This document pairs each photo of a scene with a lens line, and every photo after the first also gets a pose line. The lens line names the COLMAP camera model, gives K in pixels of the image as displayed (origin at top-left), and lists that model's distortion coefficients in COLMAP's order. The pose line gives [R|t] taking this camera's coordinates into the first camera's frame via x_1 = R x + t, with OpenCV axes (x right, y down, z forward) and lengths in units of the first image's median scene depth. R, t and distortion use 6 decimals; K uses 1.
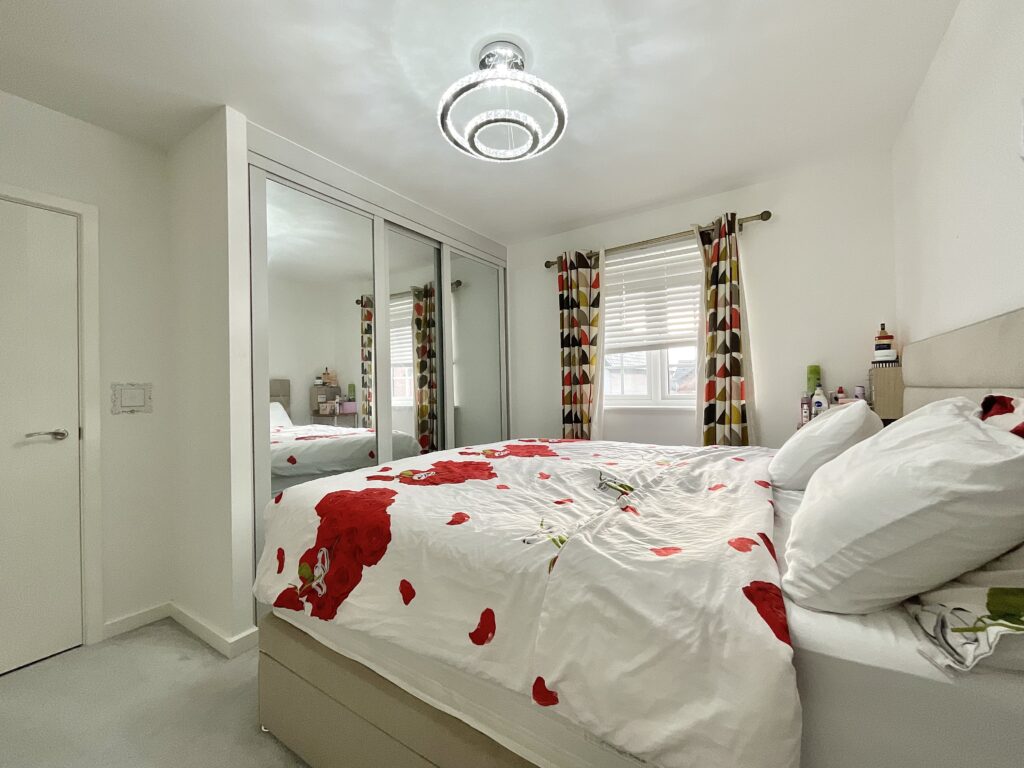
lens RADIAL K [[413.0, 0, 510.7], [0, 413.0, 384.5], [0, 0, 1]] dist [-0.002394, 0.000091]
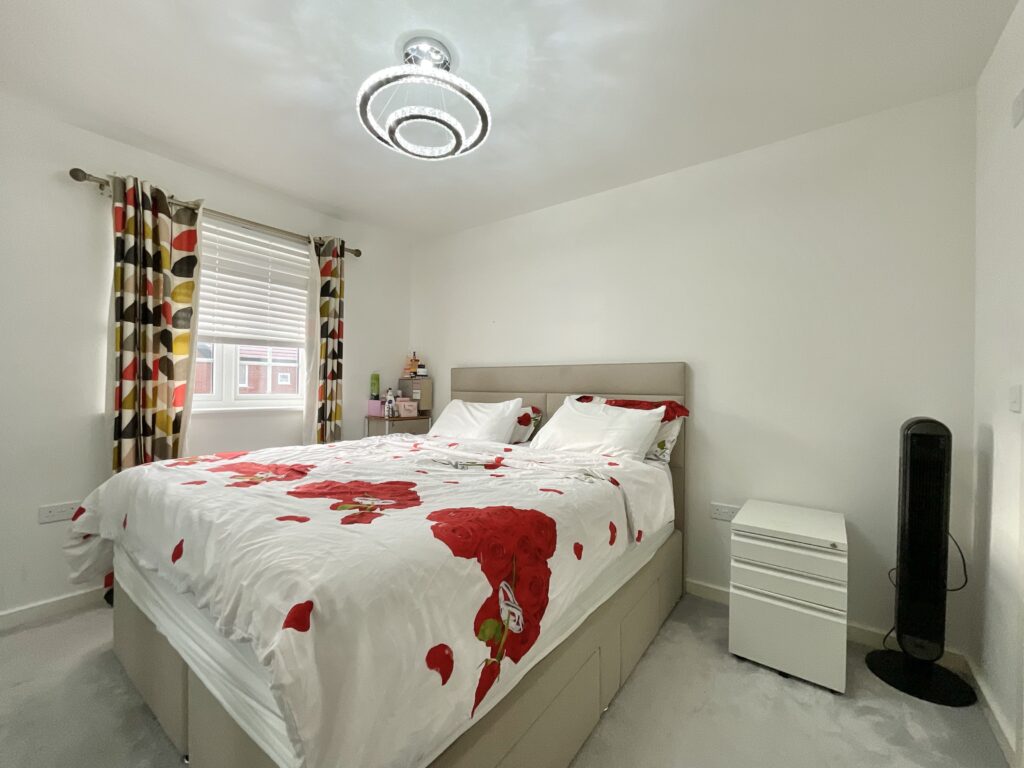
lens RADIAL K [[413.0, 0, 510.7], [0, 413.0, 384.5], [0, 0, 1]] dist [-0.002394, 0.000091]
pose [[0.056243, 0.028405, 0.998013, -0.564286], [-0.024572, 0.999332, -0.027058, 0.013509], [-0.998115, -0.023001, 0.056904, 0.421947]]
